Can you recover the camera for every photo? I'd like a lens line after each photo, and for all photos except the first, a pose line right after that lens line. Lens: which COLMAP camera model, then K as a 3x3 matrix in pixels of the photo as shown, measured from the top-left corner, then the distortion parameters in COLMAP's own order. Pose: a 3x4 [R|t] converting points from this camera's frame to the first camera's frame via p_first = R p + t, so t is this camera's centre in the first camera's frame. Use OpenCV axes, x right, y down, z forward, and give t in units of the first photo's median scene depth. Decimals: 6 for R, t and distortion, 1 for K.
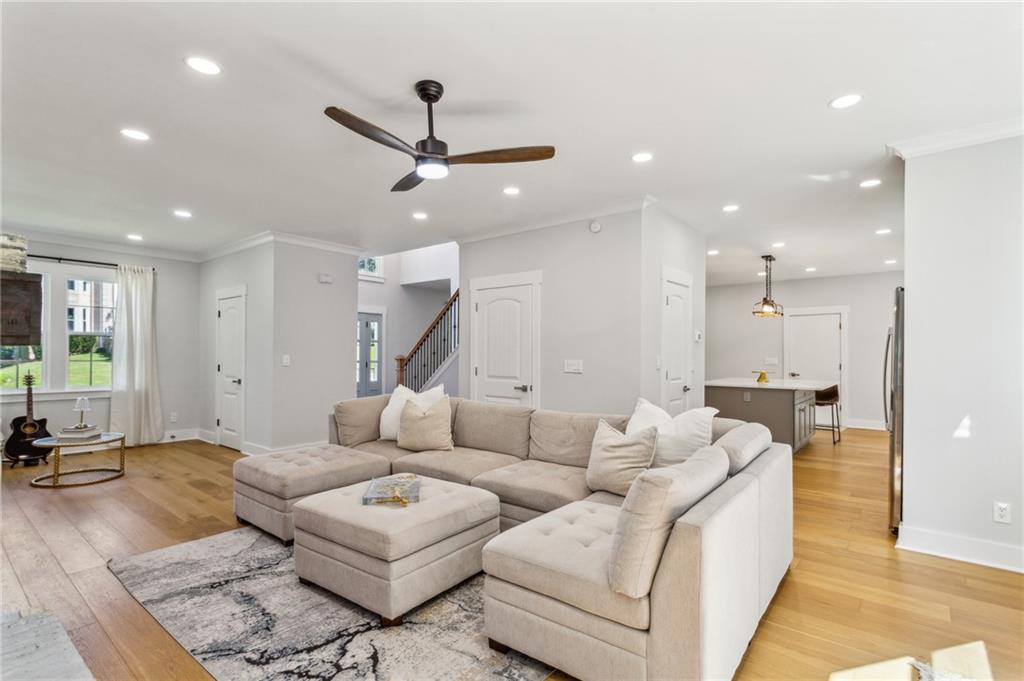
lens RADIAL K [[491.7, 0, 512.9], [0, 491.7, 350.6], [0, 0, 1]] dist [-0.001304, -0.000134]
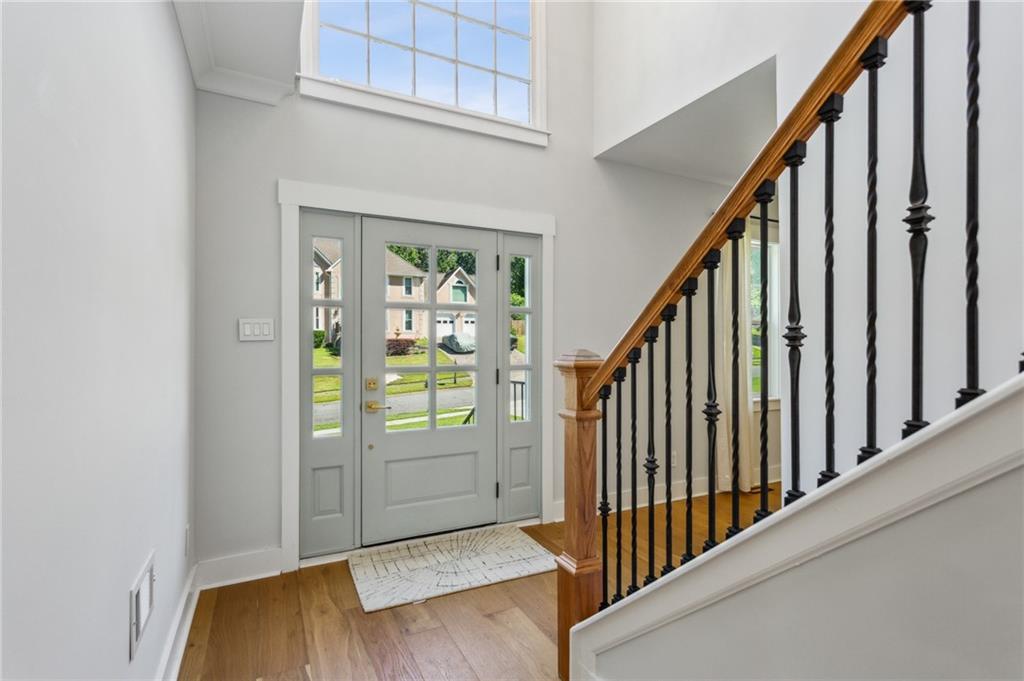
lens RADIAL K [[491.7, 0, 512.9], [0, 491.7, 350.6], [0, 0, 1]] dist [-0.001304, -0.000134]
pose [[0.913606, -0.001924, -0.406596, -0.139171], [0.007136, 0.999911, 0.011304, 0.005769], [0.406538, -0.013229, 0.913538, 0.659128]]
